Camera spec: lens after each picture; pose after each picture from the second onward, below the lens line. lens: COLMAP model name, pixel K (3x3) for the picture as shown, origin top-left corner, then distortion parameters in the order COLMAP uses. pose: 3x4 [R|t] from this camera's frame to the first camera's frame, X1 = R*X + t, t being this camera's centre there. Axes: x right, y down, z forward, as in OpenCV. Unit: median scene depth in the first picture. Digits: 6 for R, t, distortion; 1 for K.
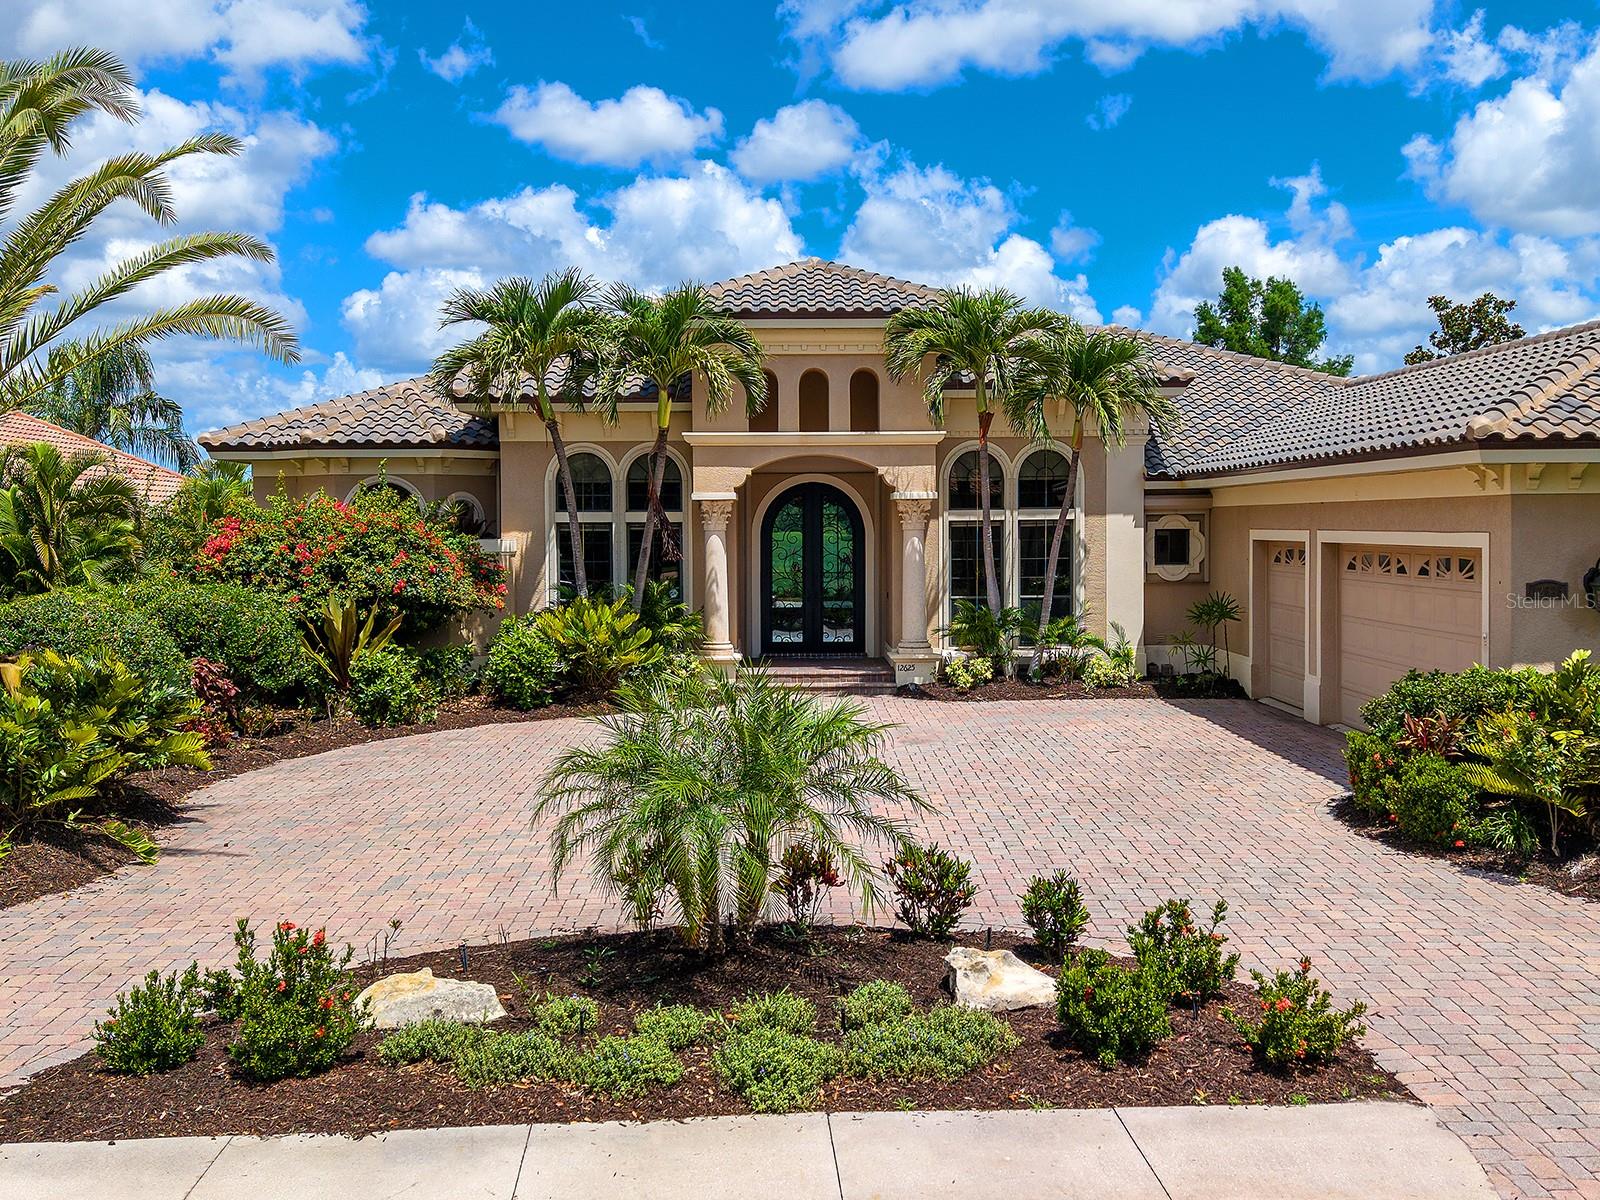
lens RADIAL K [[1602.7, 0, 830.0], [0, 1602.7, 570.2], [0, 0, 1]] dist [0.113387, -0.248516]
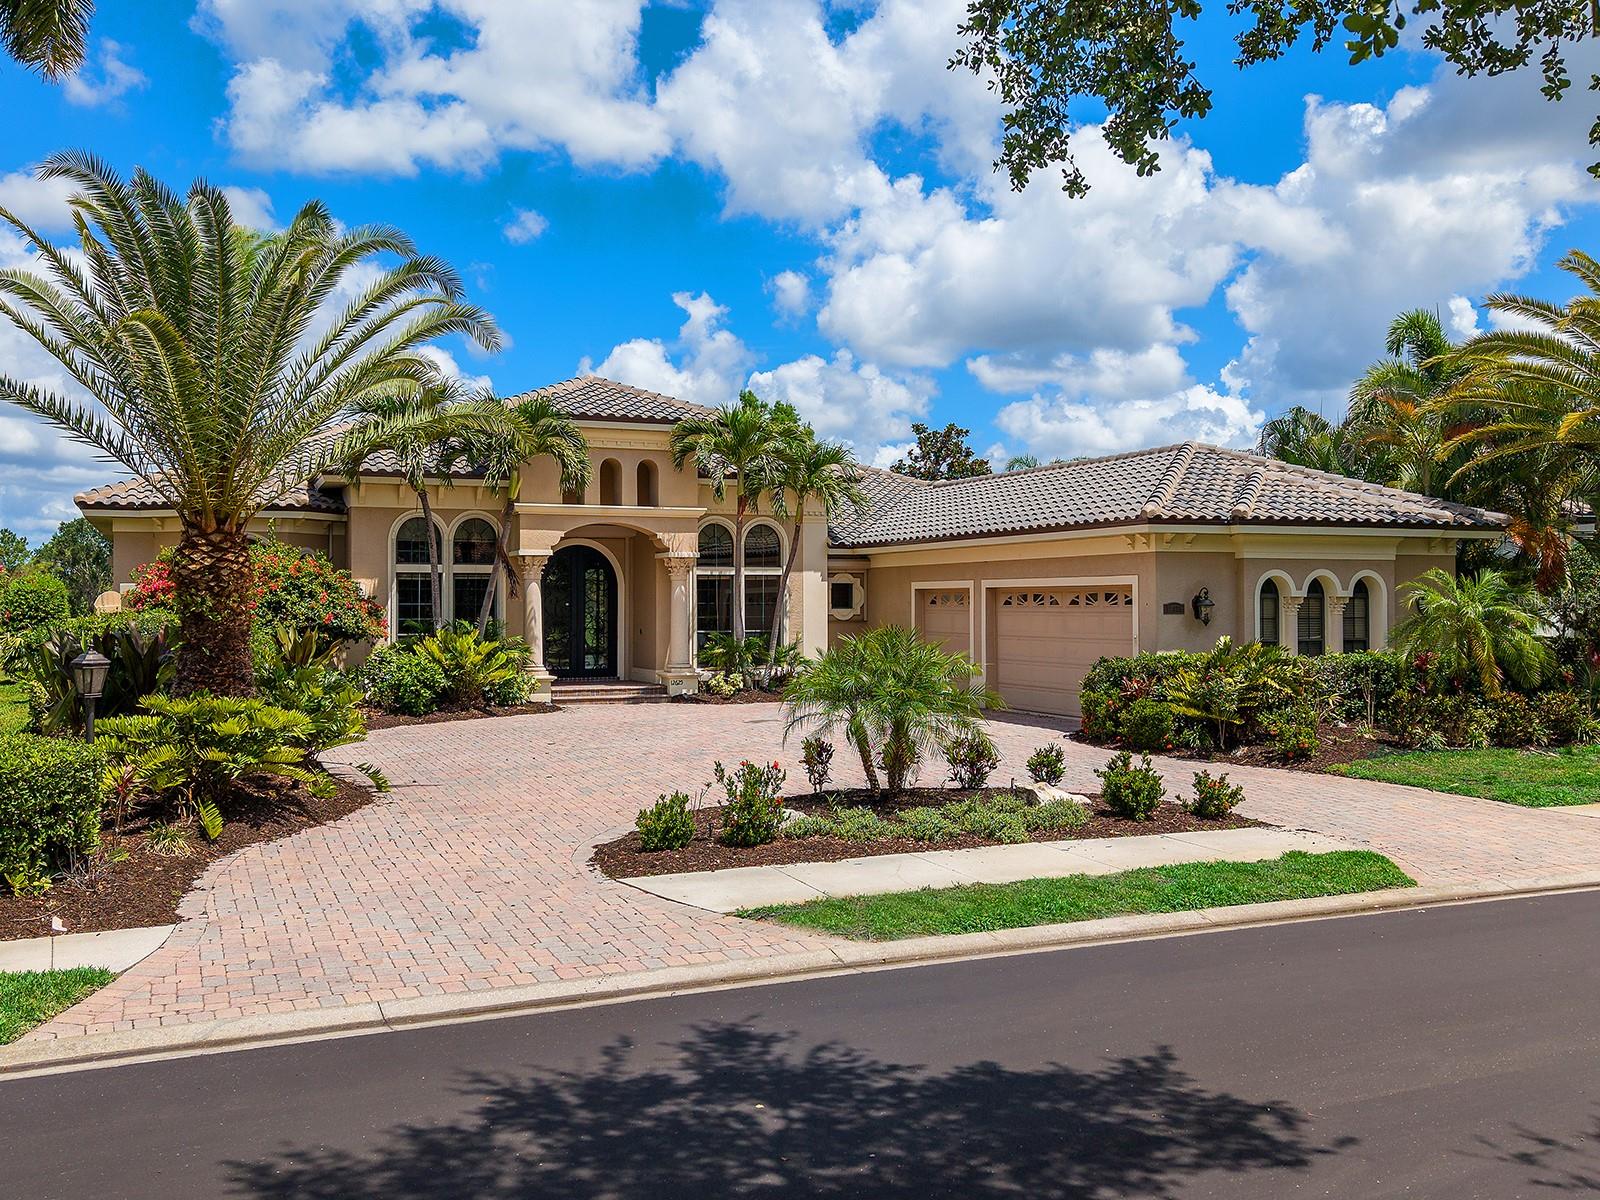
lens RADIAL K [[1463.3, 0, 800.0], [0, 1463.3, 600.0], [0, 0, 1]] dist [0.018815, -0.004610]
pose [[0.930988, 0.004921, 0.365016, -0.306983], [0.007364, 0.999452, -0.032258, 0.032035], [-0.364975, 0.032720, 0.930442, -0.181402]]
